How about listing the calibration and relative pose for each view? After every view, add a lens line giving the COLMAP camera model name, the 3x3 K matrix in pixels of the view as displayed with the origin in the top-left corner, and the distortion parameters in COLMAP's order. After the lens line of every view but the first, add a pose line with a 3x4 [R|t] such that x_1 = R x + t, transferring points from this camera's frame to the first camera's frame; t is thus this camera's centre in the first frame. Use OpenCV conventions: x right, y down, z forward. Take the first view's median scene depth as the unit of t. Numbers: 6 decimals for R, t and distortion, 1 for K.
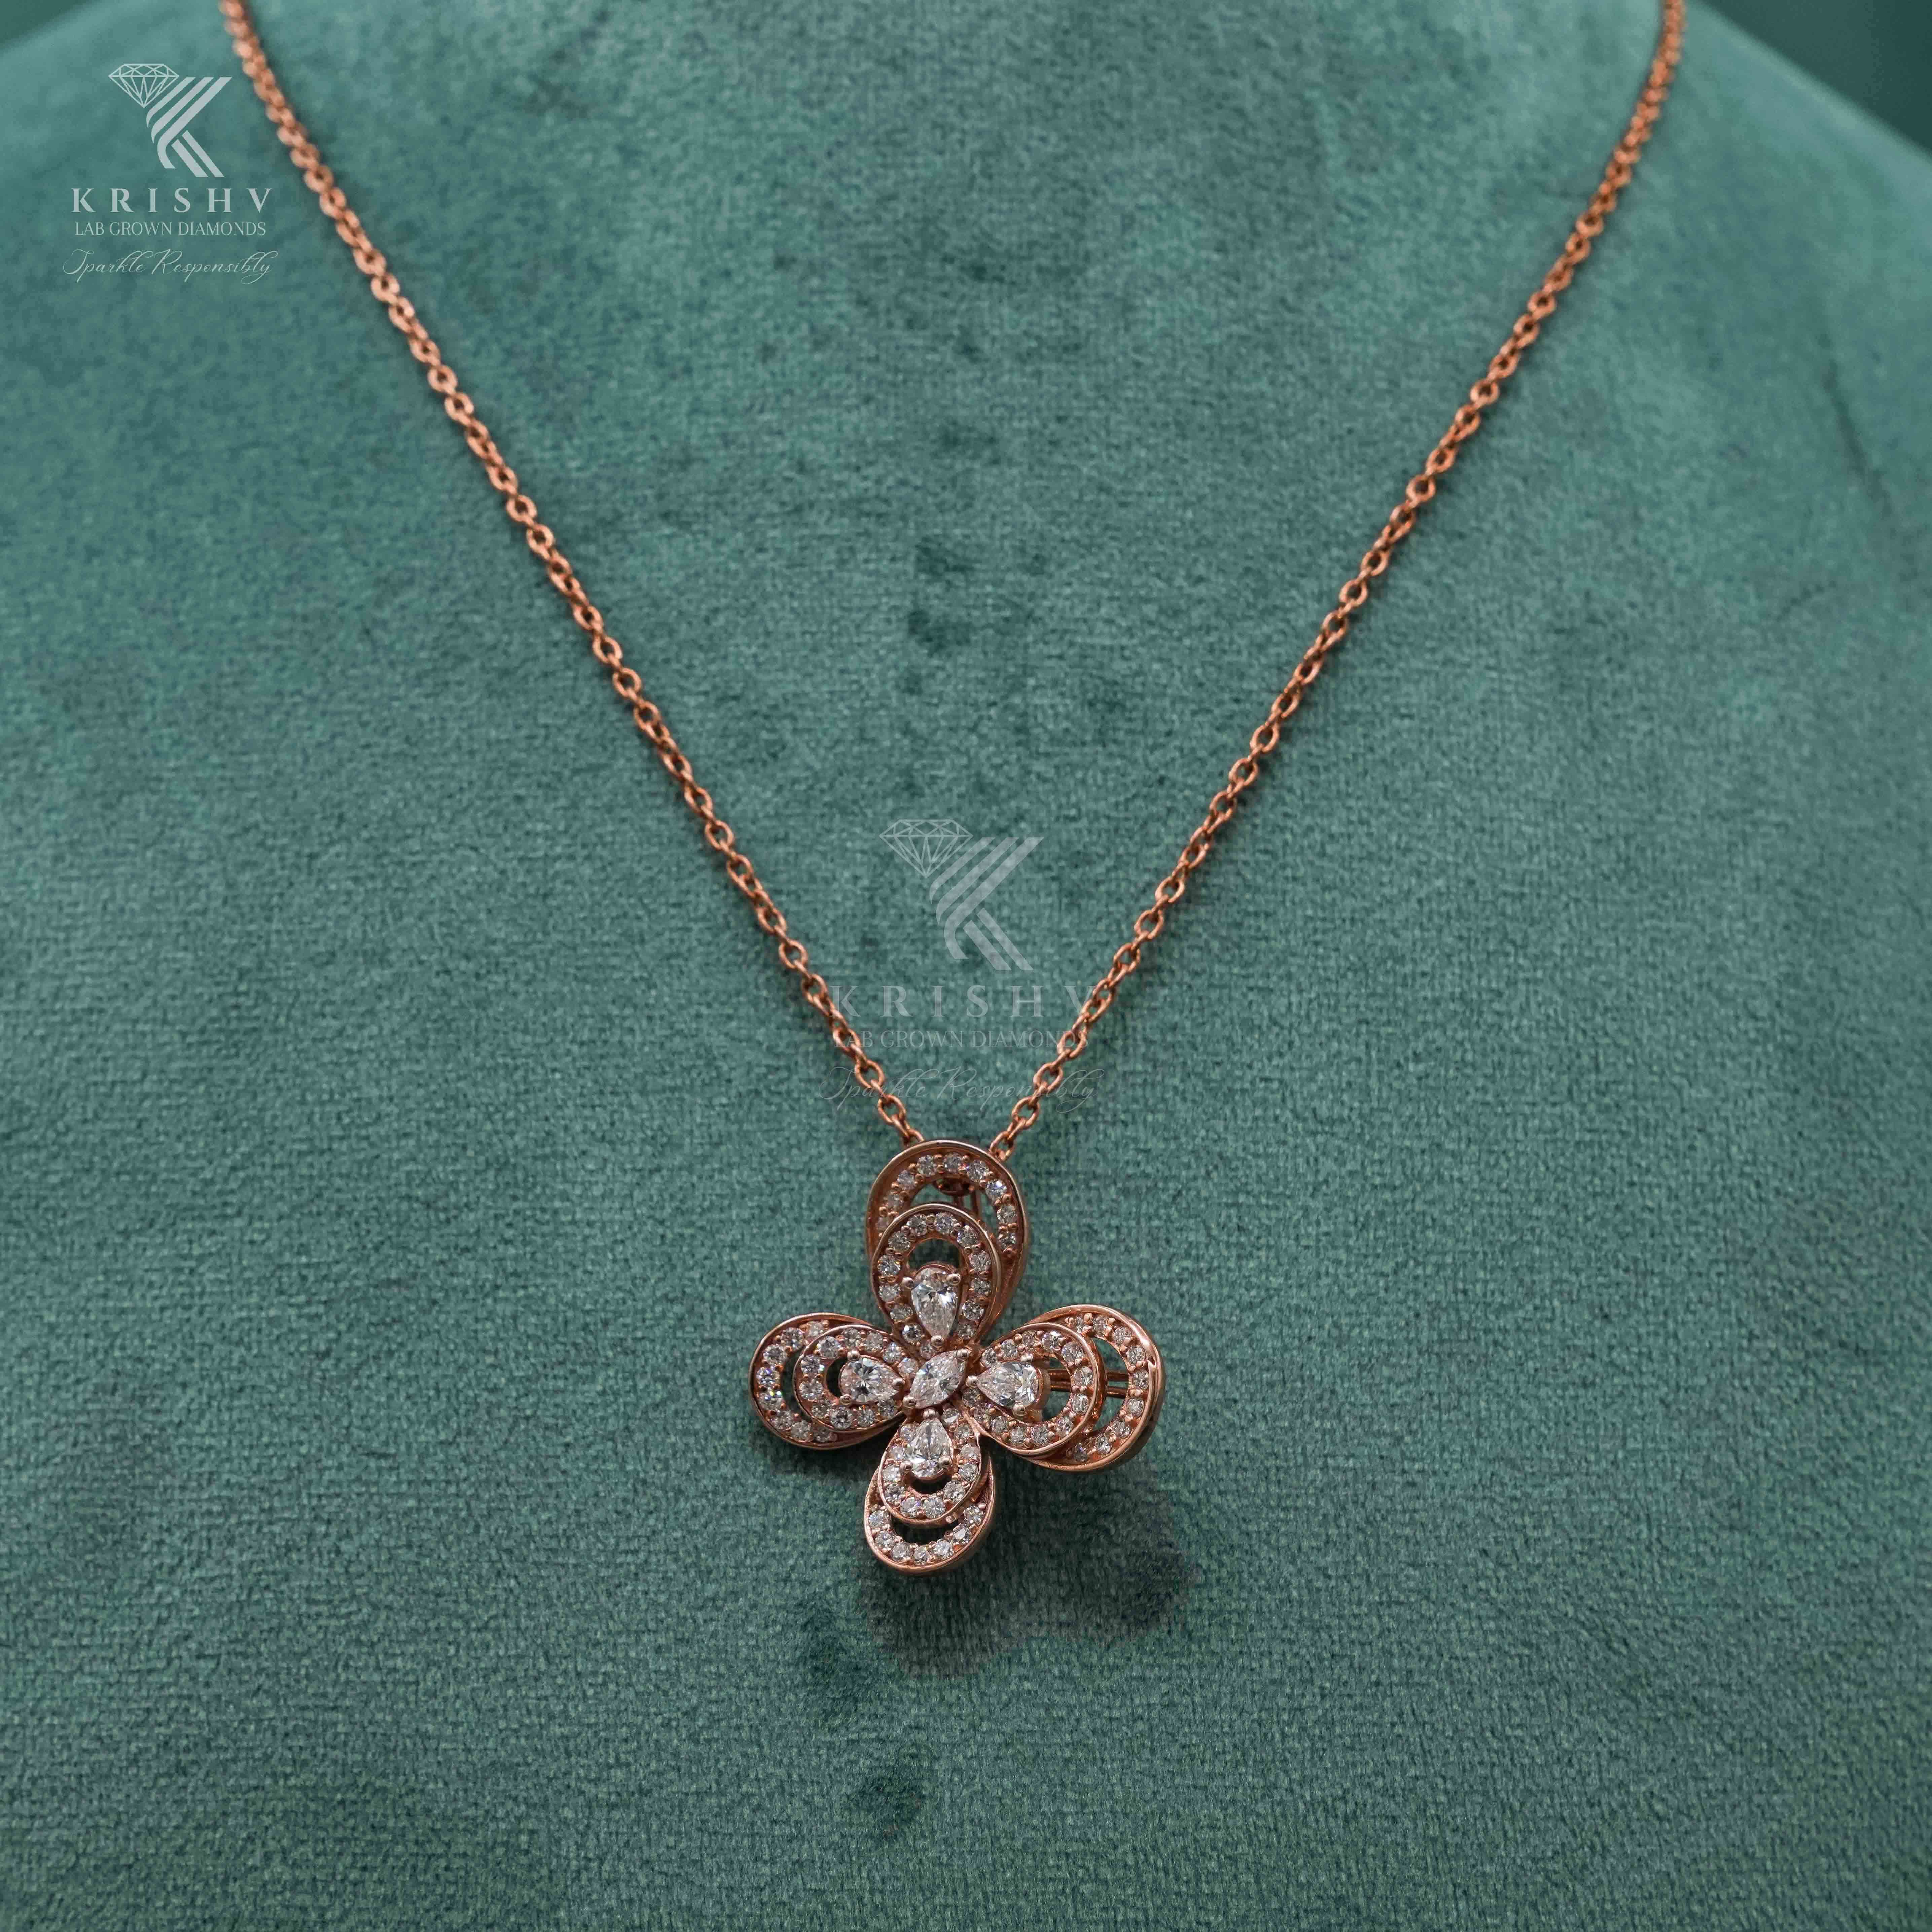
lens RADIAL K [[5559.5, 0, 924.7], [0, 5559.5, 1012.8], [0, 0, 1]] dist [-0.196578, -0.040454]
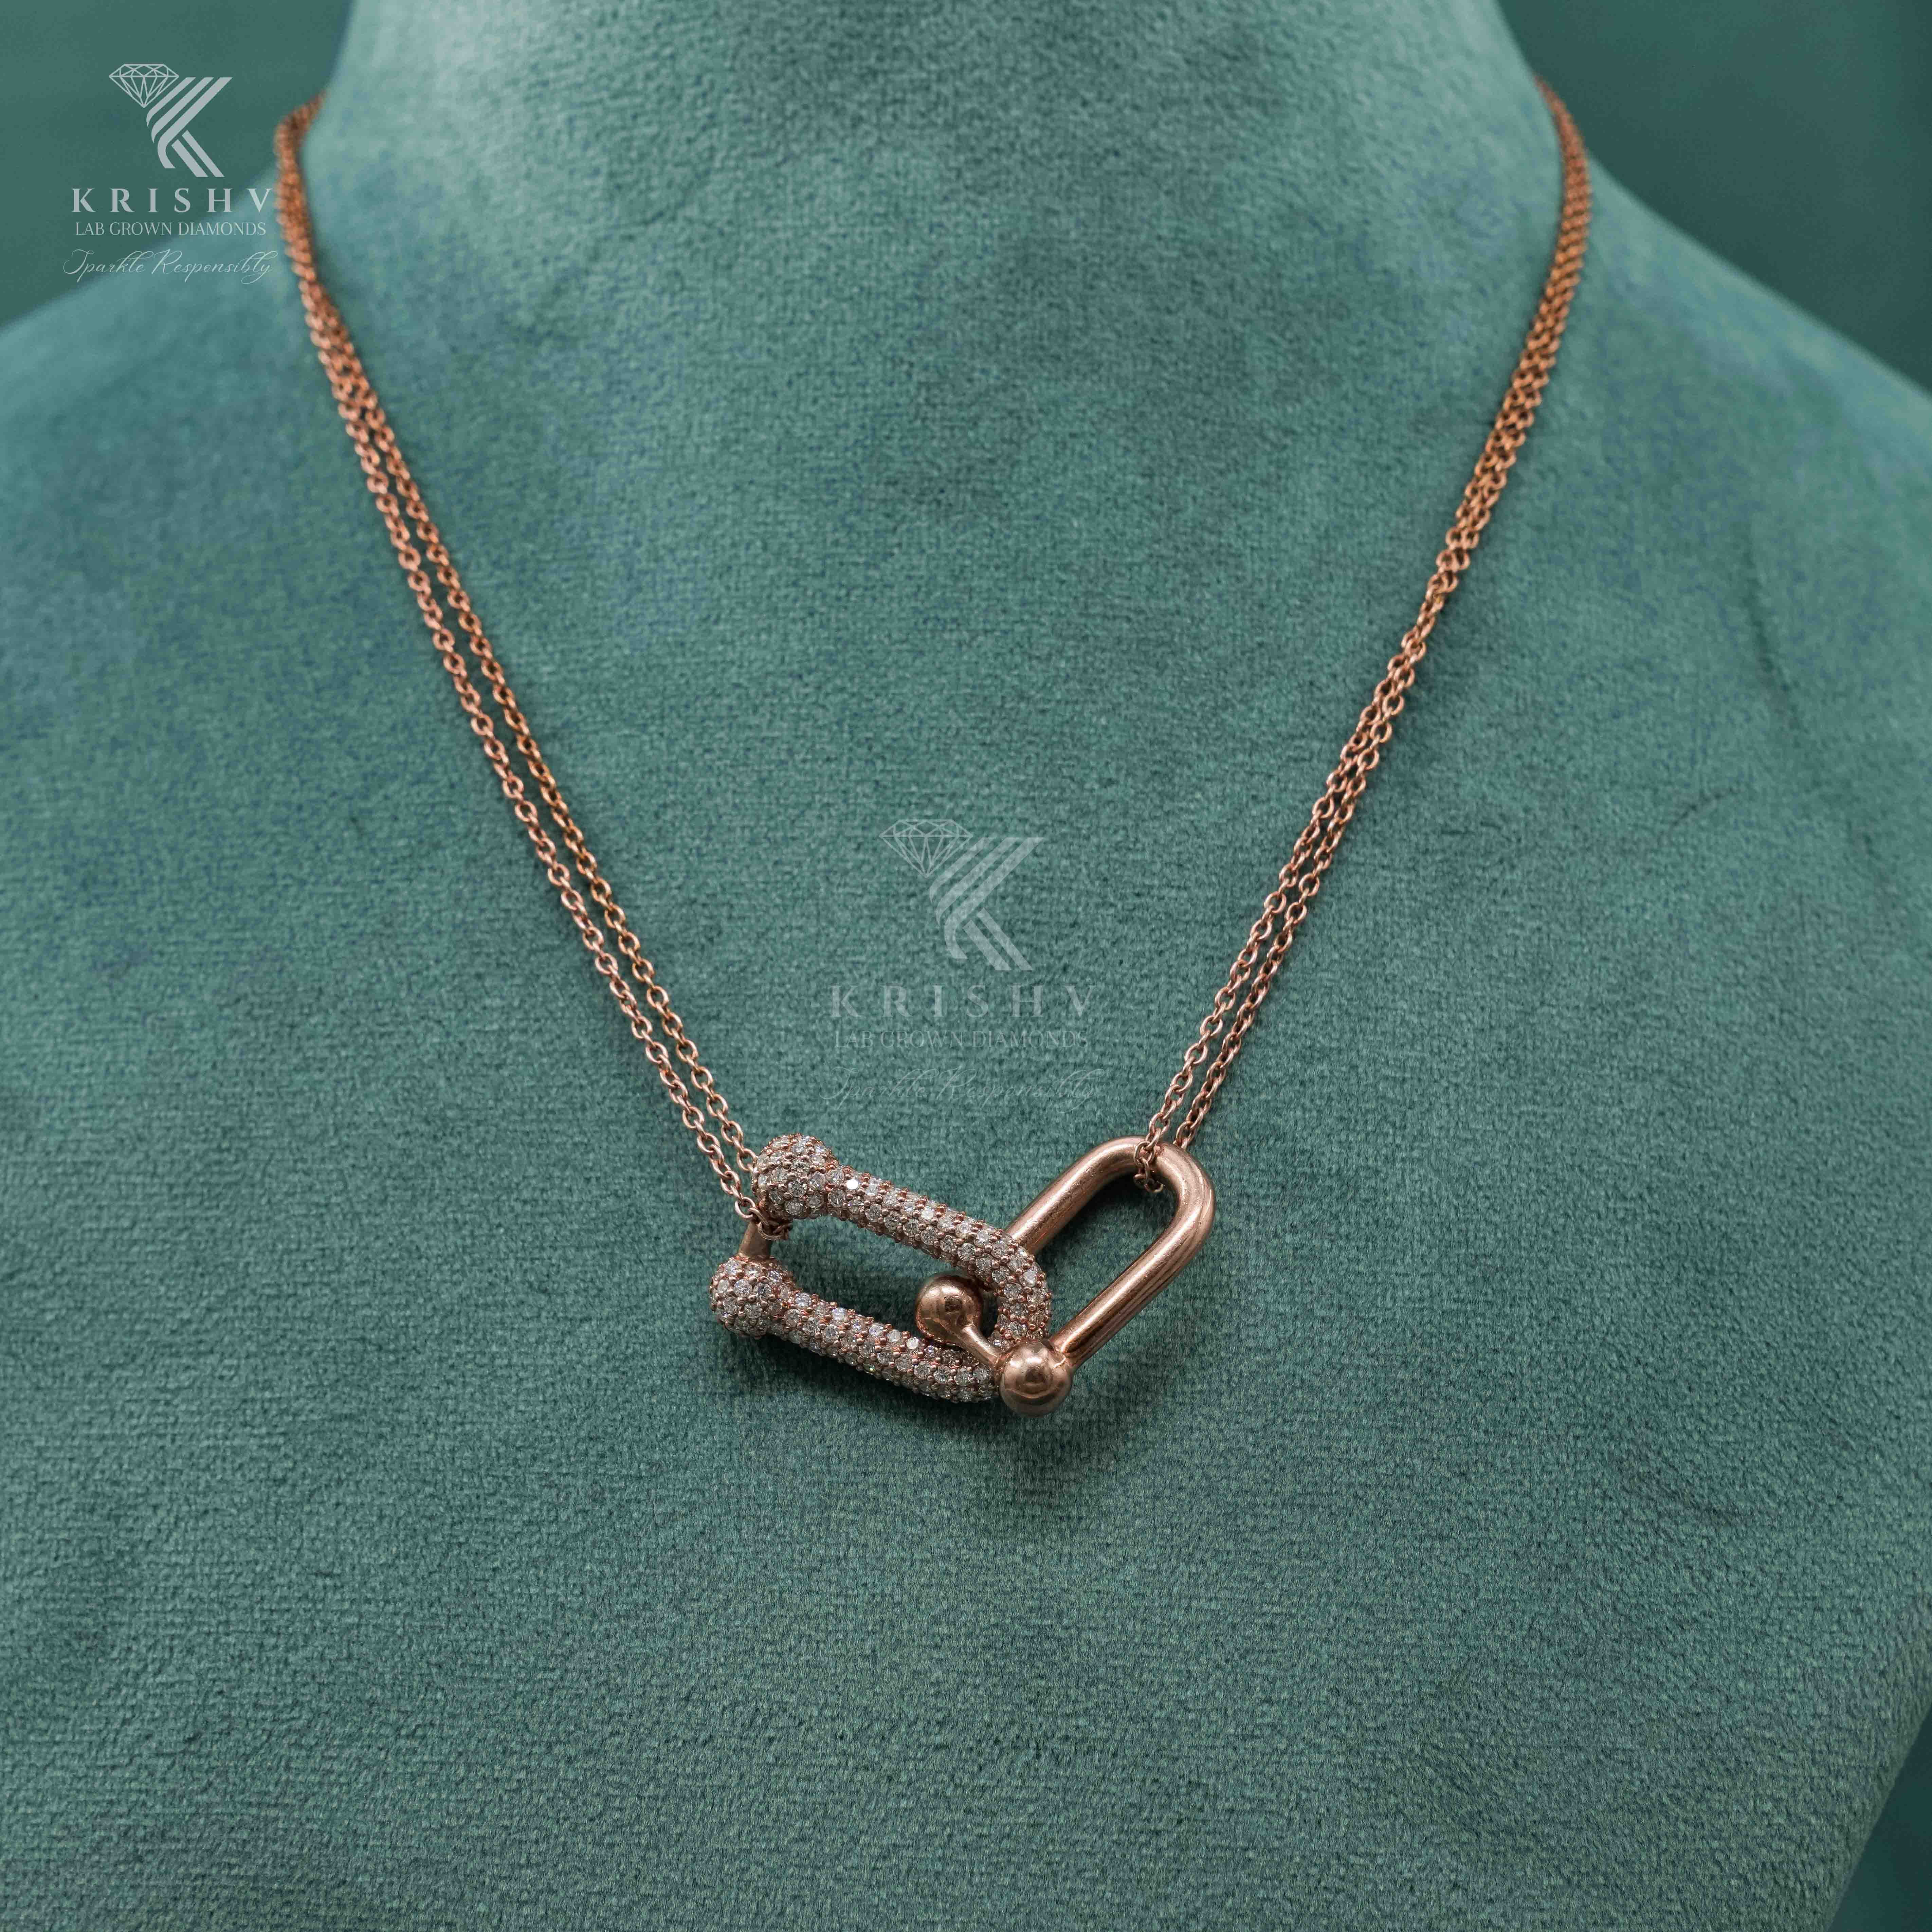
lens RADIAL K [[5559.5, 0, 924.7], [0, 5559.5, 1012.8], [0, 0, 1]] dist [-0.196578, -0.040454]
pose [[0.995864, 0.015515, -0.089521, 0.113267], [-0.018174, 0.999415, -0.028963, -0.001425], [0.089020, 0.030470, 0.995564, -0.077506]]
